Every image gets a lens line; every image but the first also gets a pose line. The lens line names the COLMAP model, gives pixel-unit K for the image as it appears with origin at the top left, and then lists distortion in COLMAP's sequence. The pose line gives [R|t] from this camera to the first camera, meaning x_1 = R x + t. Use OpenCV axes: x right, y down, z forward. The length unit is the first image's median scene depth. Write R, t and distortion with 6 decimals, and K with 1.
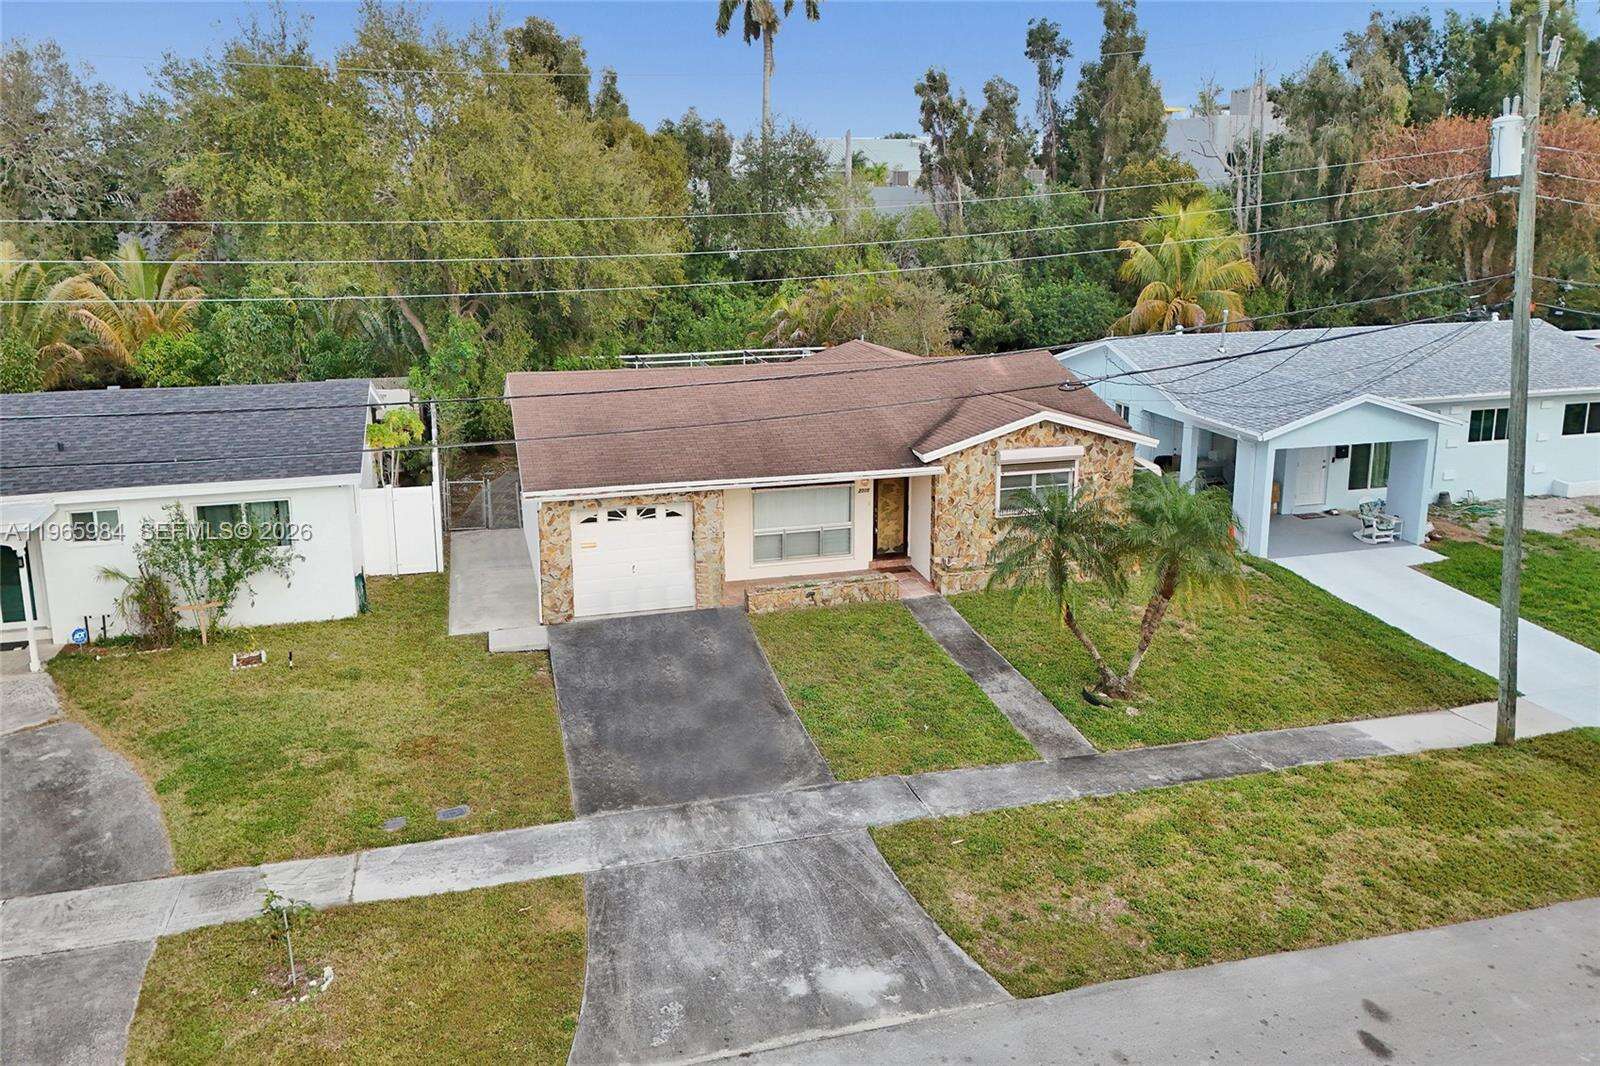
lens RADIAL K [[1222.6, 0, 800.0], [0, 1222.6, 533.0], [0, 0, 1]] dist [0.082161, -0.071925]
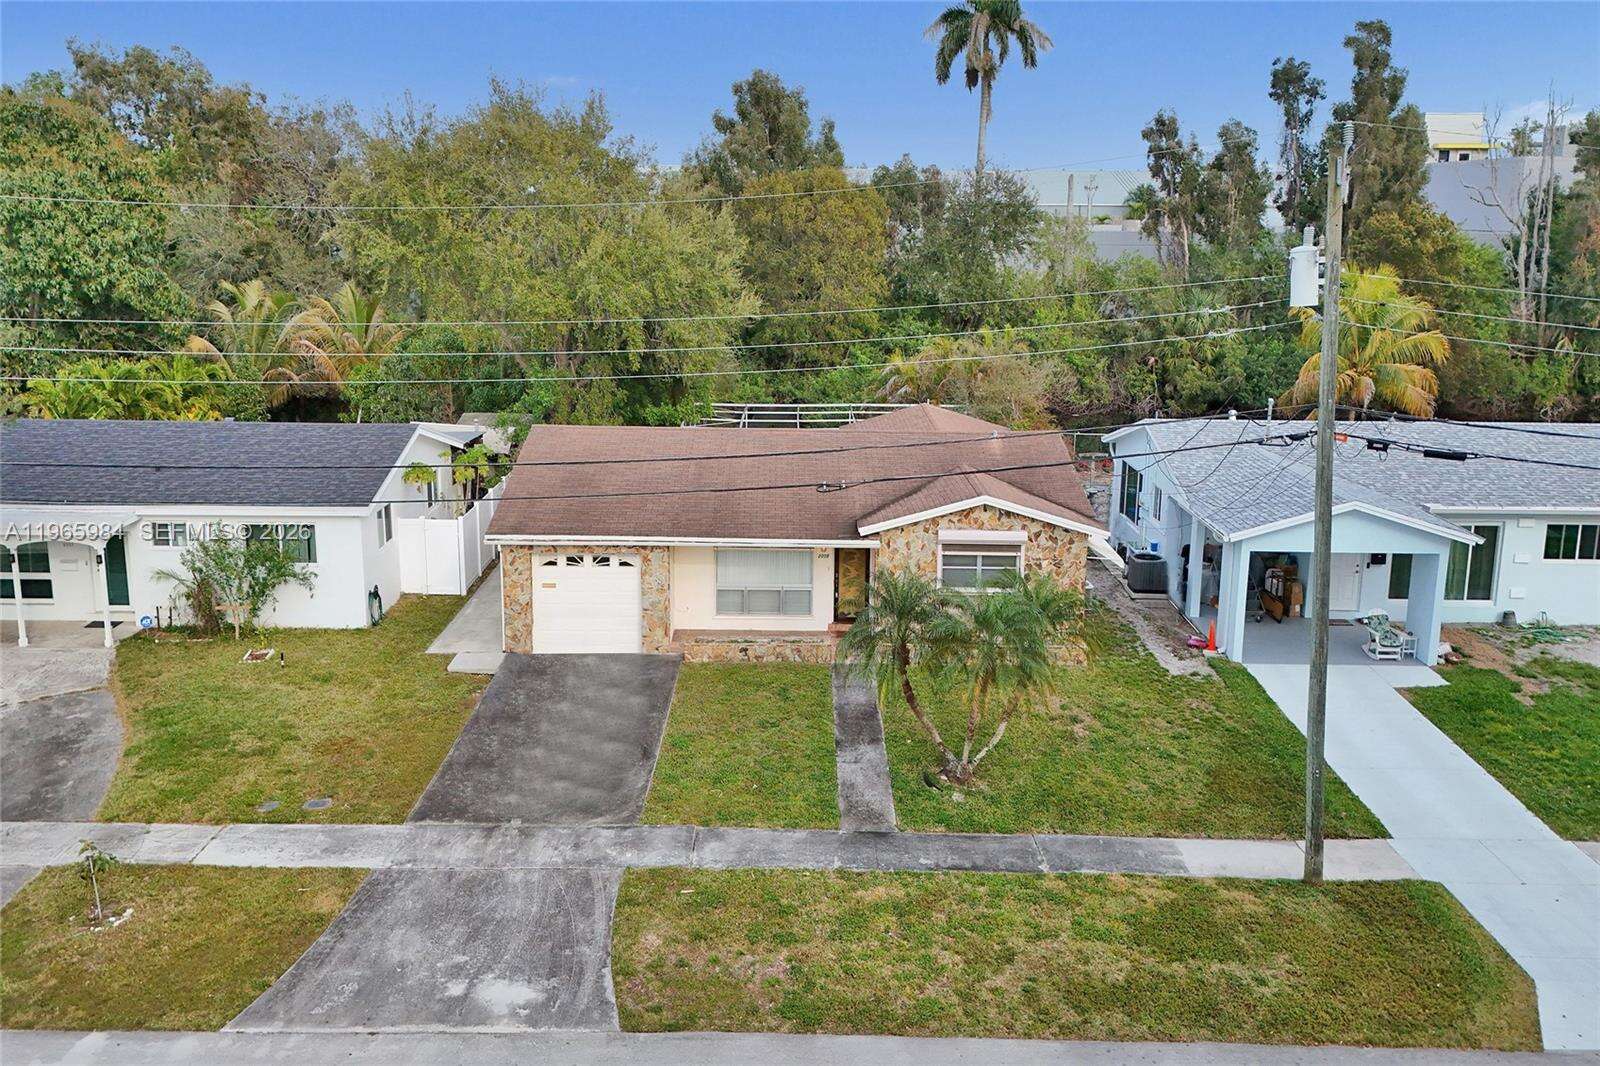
lens RADIAL K [[1260.6, 0, 800.0], [0, 1260.6, 533.0], [0, 0, 1]] dist [0.087834, -0.079456]
pose [[0.961775, 0.082823, -0.261016, 0.359408], [-0.088065, 0.996079, -0.008428, -0.050000], [0.259295, 0.031092, 0.965298, -0.062129]]
